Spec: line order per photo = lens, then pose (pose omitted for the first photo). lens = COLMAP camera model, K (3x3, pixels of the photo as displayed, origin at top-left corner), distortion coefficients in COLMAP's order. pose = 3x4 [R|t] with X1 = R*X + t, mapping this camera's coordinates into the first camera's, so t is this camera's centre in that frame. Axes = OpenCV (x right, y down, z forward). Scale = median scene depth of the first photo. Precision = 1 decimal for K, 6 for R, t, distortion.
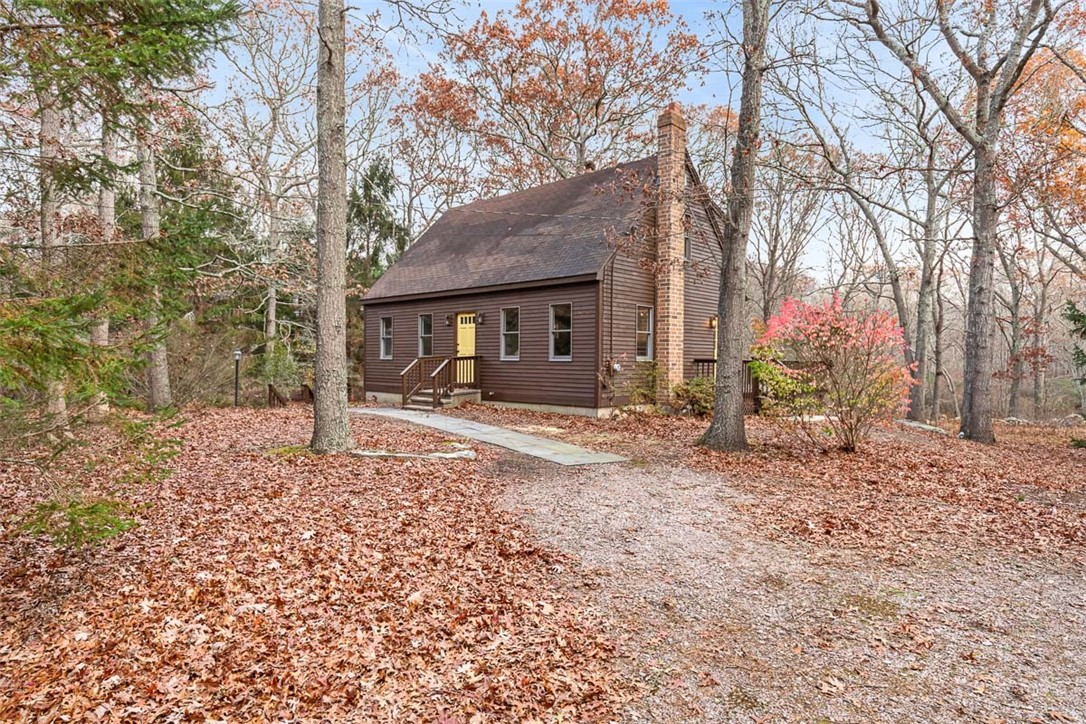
lens RADIAL K [[653.7, 0, 541.5], [0, 653.7, 359.7], [0, 0, 1]] dist [0.004657, 0.001548]
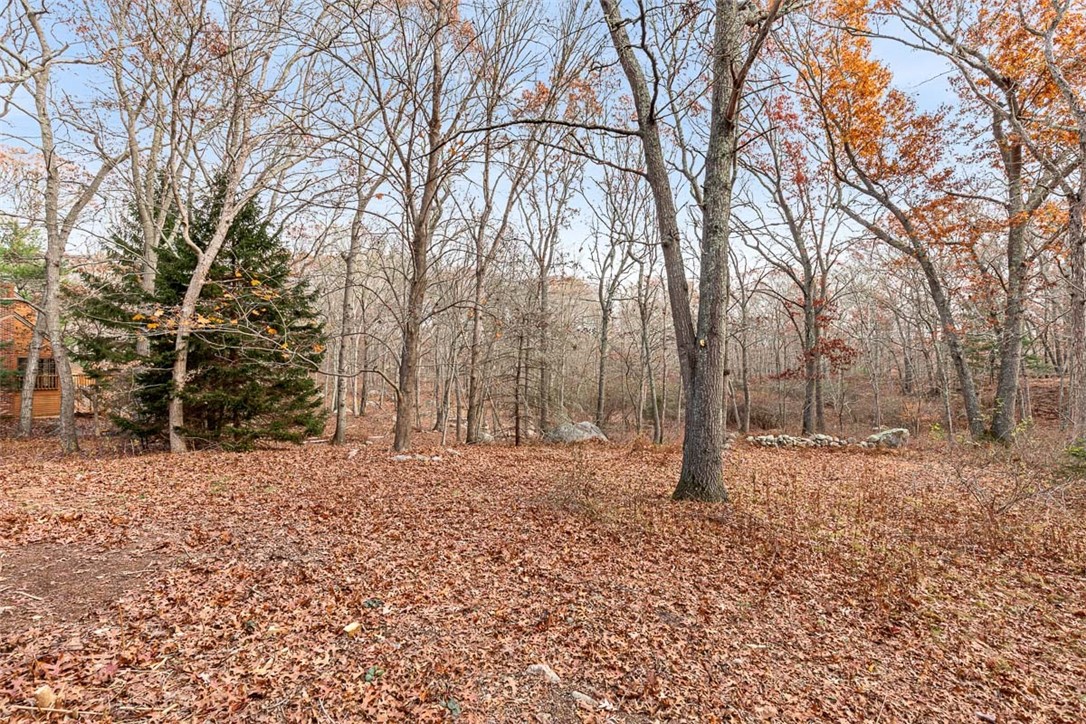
lens RADIAL K [[497.5, 0, 544.6], [0, 497.5, 363.9], [0, 0, 1]] dist [0.001108, -0.000173]
pose [[0.972127, -0.007870, 0.234325, 0.289297], [0.010604, 0.999890, -0.010409, 0.014706], [-0.234217, 0.012603, 0.972103, 0.514939]]
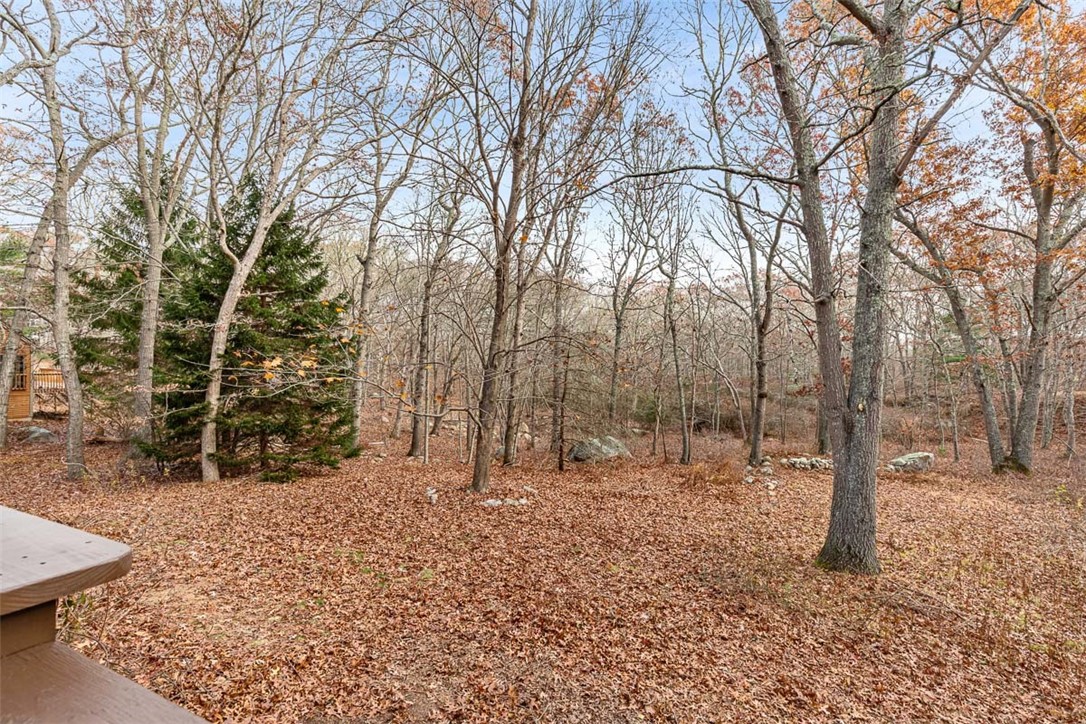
lens RADIAL K [[497.5, 0, 545.2], [0, 497.5, 363.8], [0, 0, 1]] dist [0.001108, -0.000173]
pose [[0.952560, 0.010676, 0.304163, 0.223728], [-0.013534, 0.999882, 0.007288, -0.011531], [-0.304049, -0.011059, 0.952592, 0.548274]]
